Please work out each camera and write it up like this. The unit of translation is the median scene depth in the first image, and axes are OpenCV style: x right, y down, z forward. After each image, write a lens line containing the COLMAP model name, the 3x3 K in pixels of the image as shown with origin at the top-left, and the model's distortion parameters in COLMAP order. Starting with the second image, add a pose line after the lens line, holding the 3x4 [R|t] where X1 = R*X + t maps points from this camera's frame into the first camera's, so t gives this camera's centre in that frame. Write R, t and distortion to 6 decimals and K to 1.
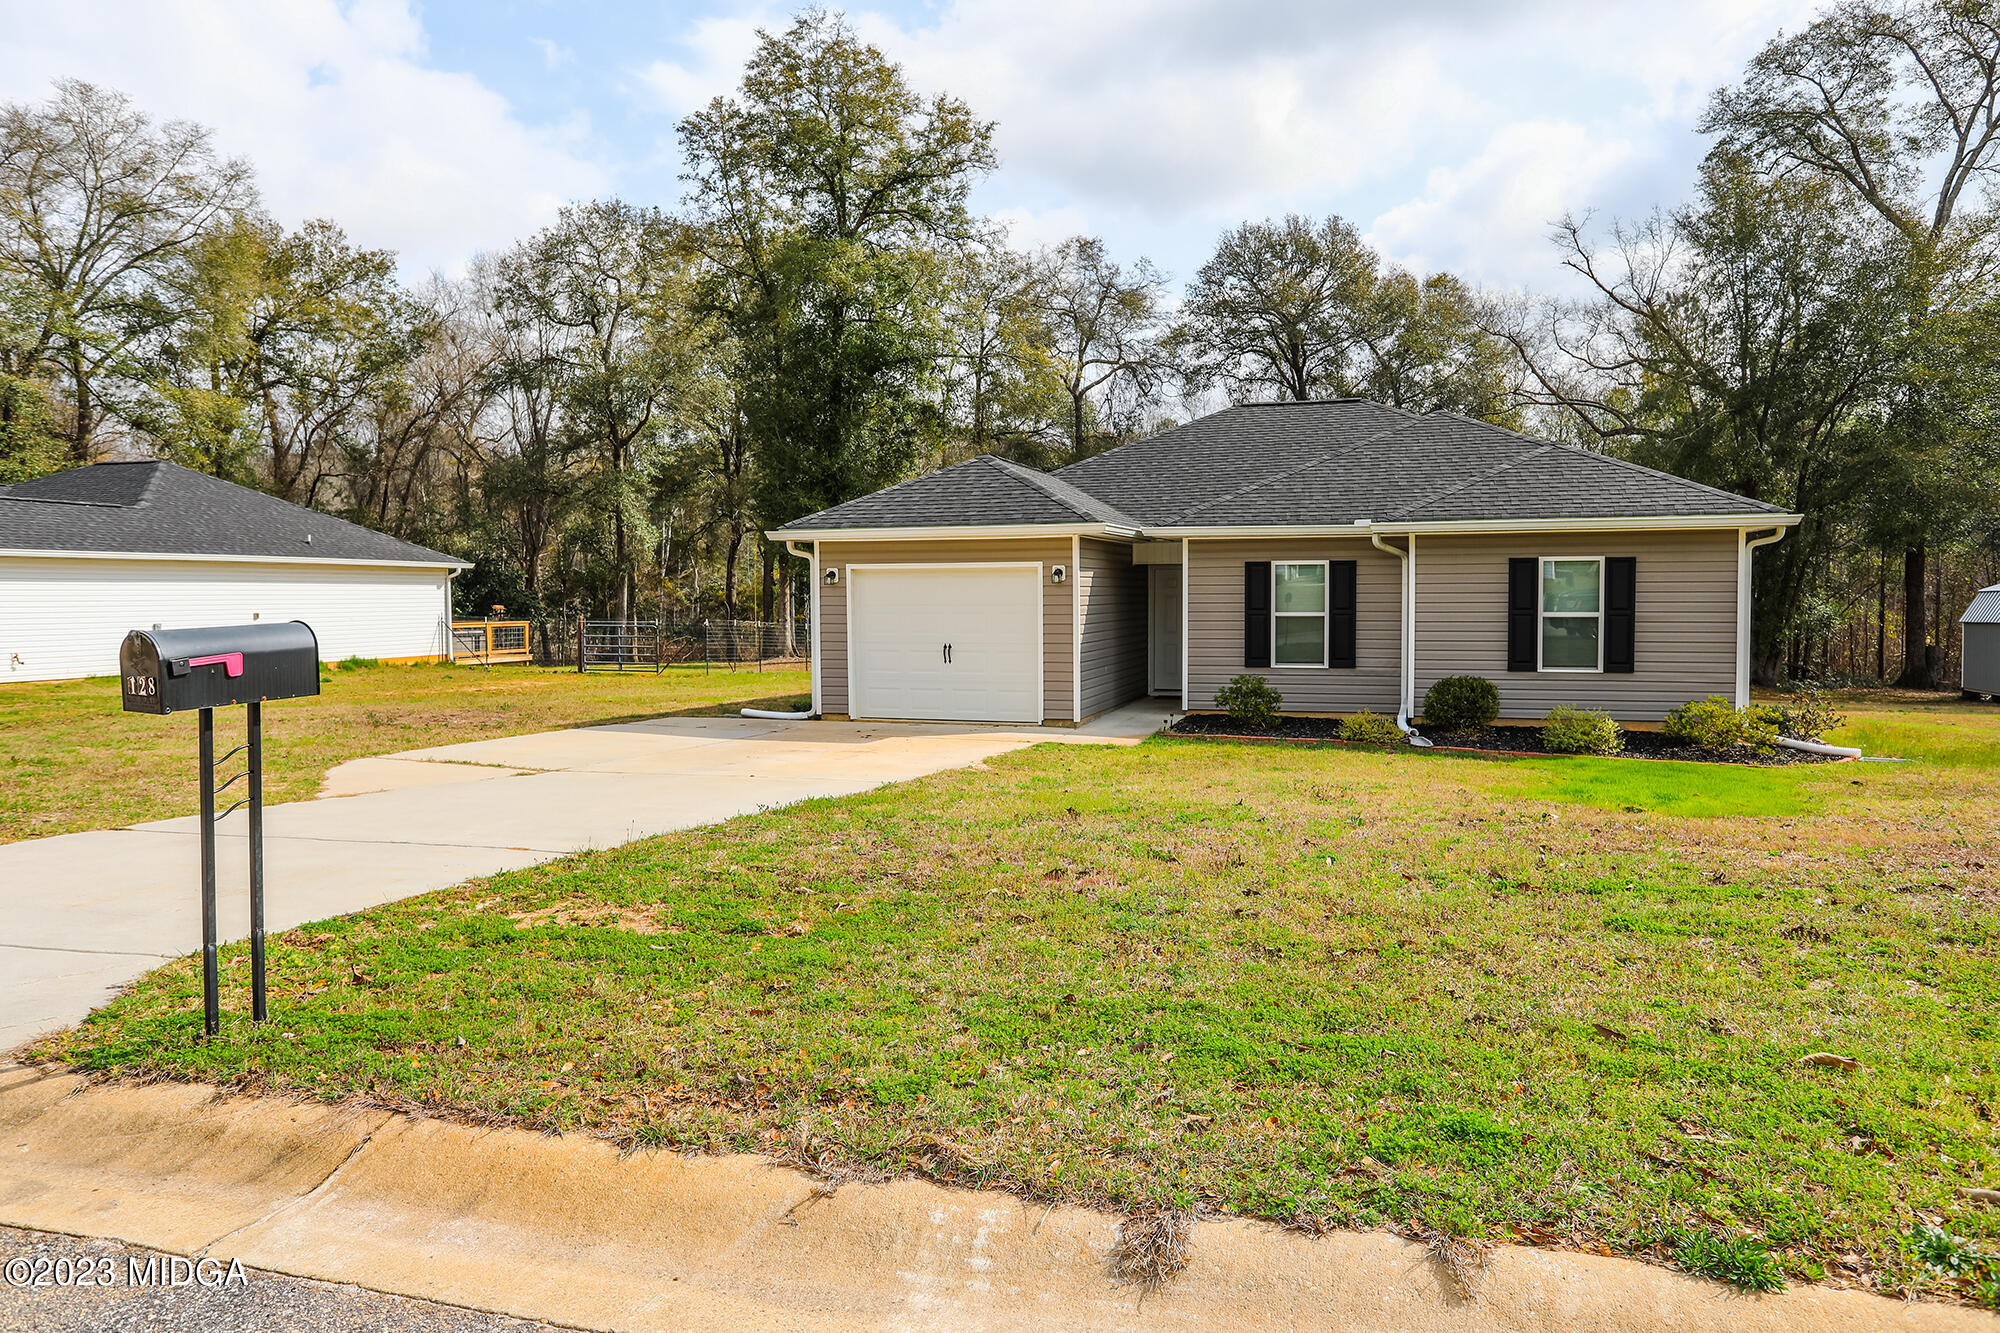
lens RADIAL K [[1294.7, 0, 1031.8], [0, 1294.7, 650.0], [0, 0, 1]] dist [-0.043228, 0.017876]
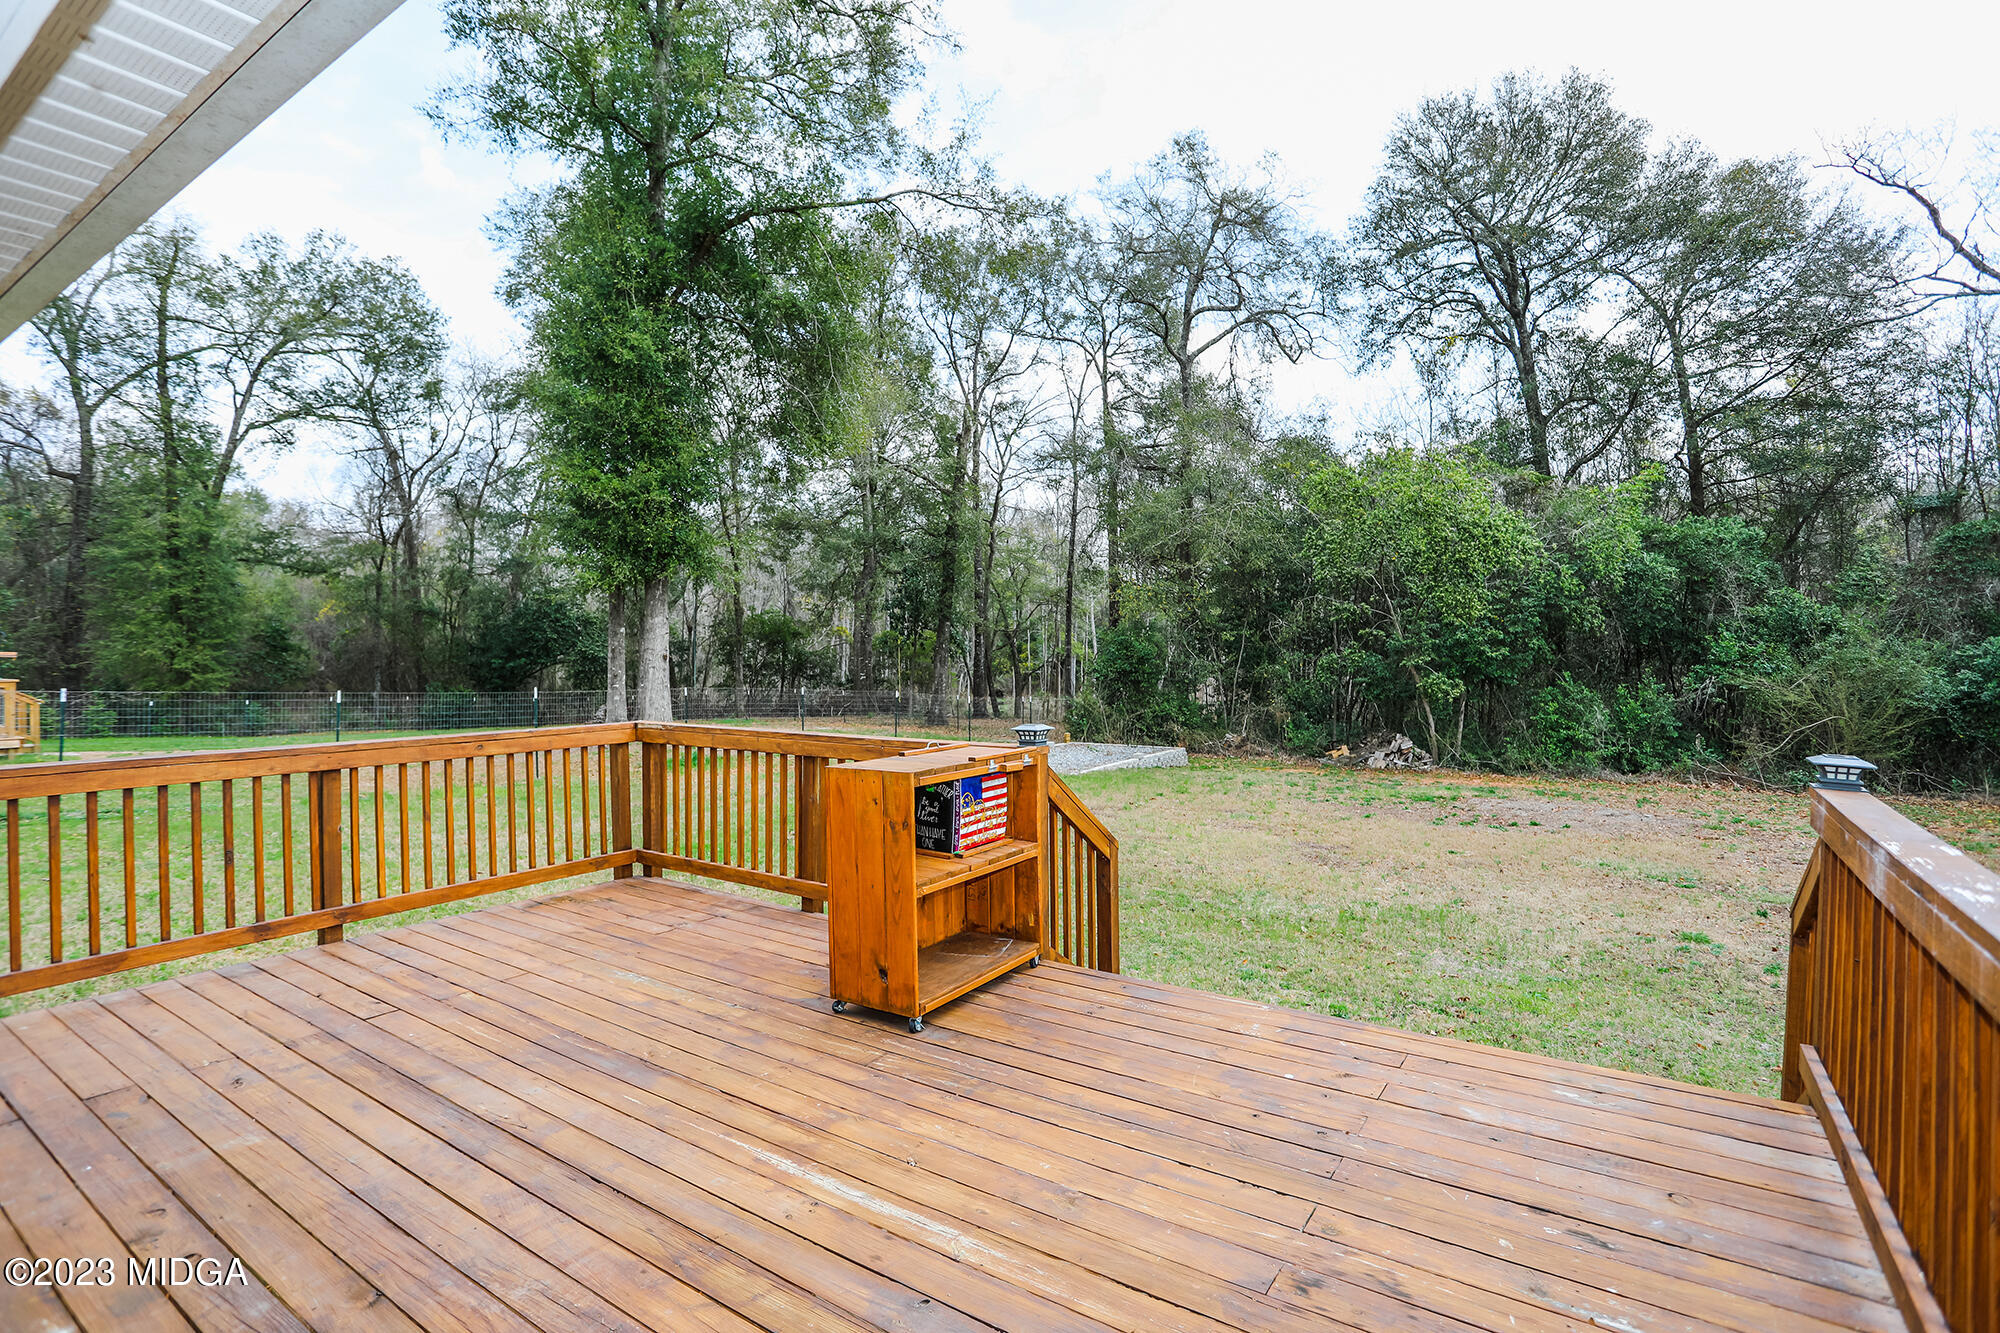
lens RADIAL K [[973.8, 0, 999.5], [0, 973.8, 650.1], [0, 0, 1]] dist [-0.068851, 0.027895]
pose [[0.954142, 0.001621, -0.299351, 0.187290], [-0.014252, 0.999097, -0.040017, -0.026297], [0.299016, 0.042448, 0.953303, 0.877085]]
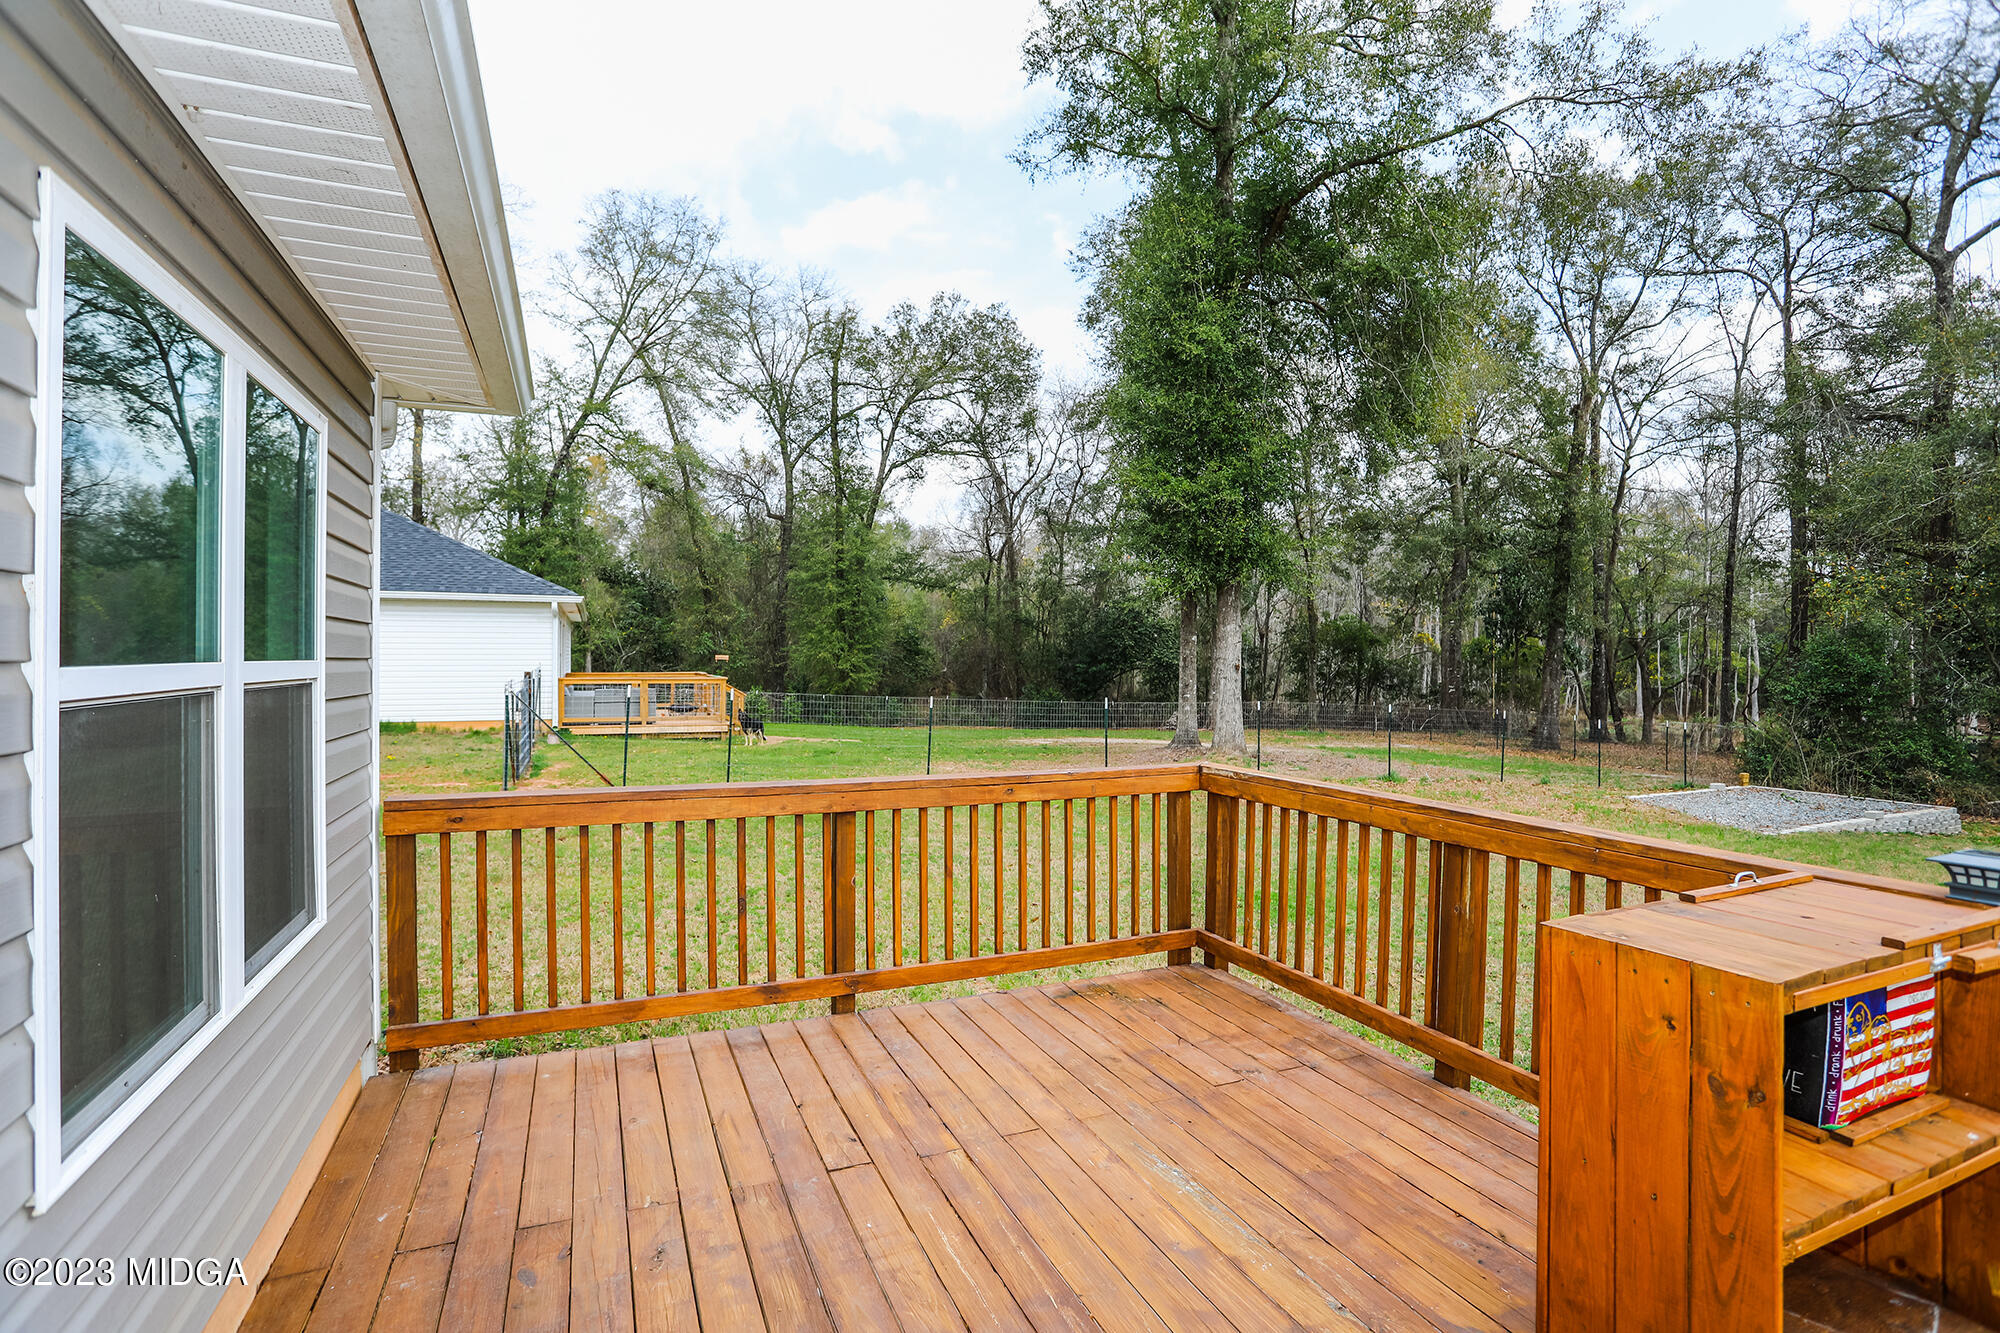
lens RADIAL K [[973.8, 0, 1001.8], [0, 973.8, 652.1], [0, 0, 1]] dist [-0.068851, 0.027895]
pose [[0.641395, 0.006652, -0.767182, 0.154985], [-0.043681, 0.998657, -0.027859, -0.030360], [0.765966, 0.051380, 0.640824, 0.920126]]
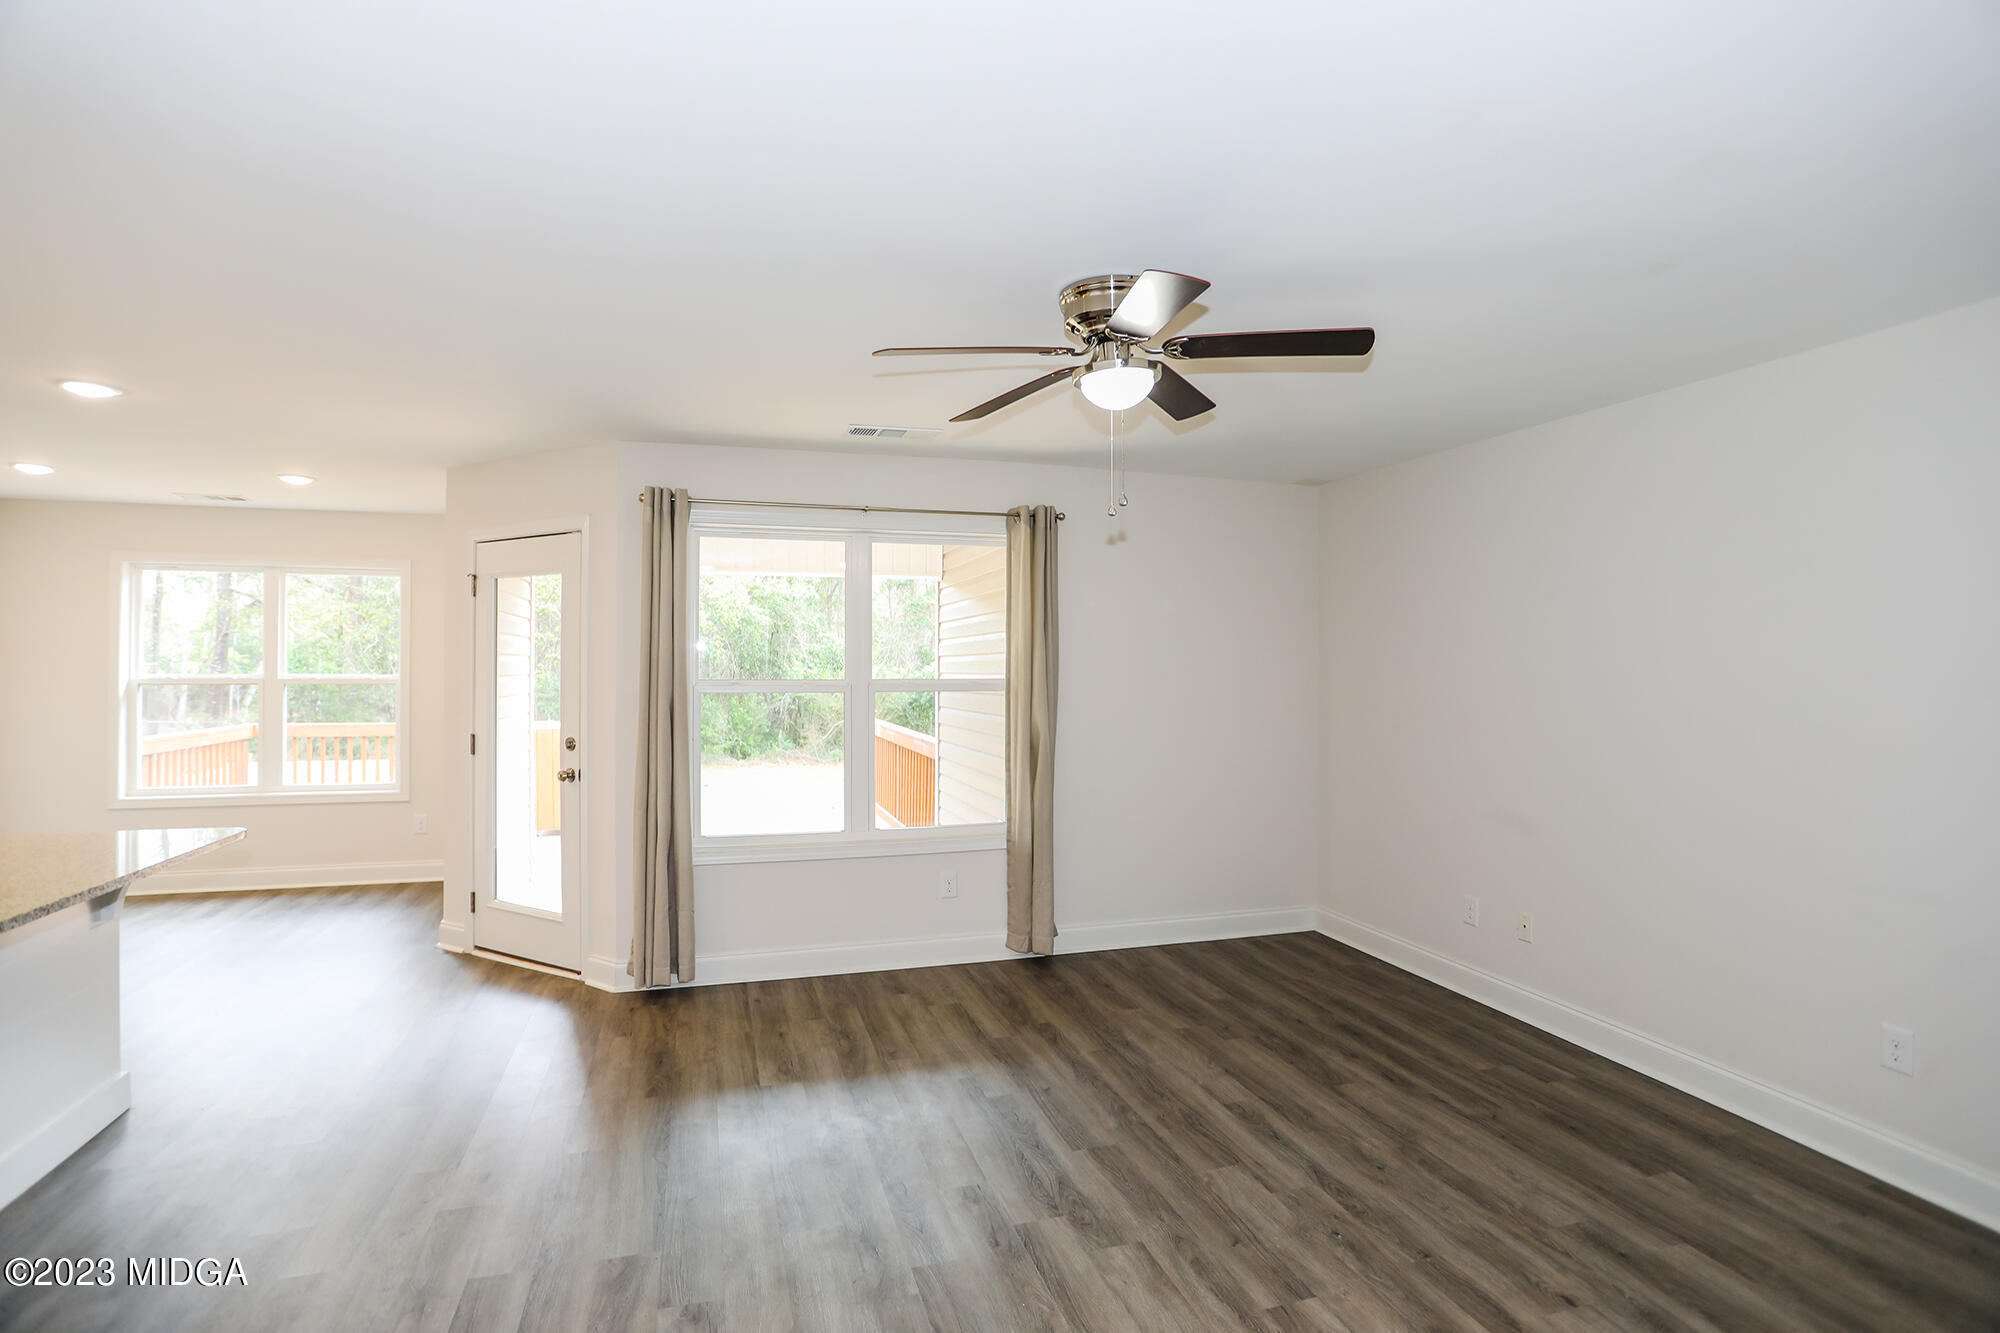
lens RADIAL K [[973.8, 0, 994.8], [0, 973.8, 655.6], [0, 0, 1]] dist [-0.068851, 0.027895]
pose [[0.838901, 0.016764, 0.544026, 0.091617], [0.014681, 0.998465, -0.053406, -0.020751], [-0.544086, 0.052789, 0.837367, 0.688347]]
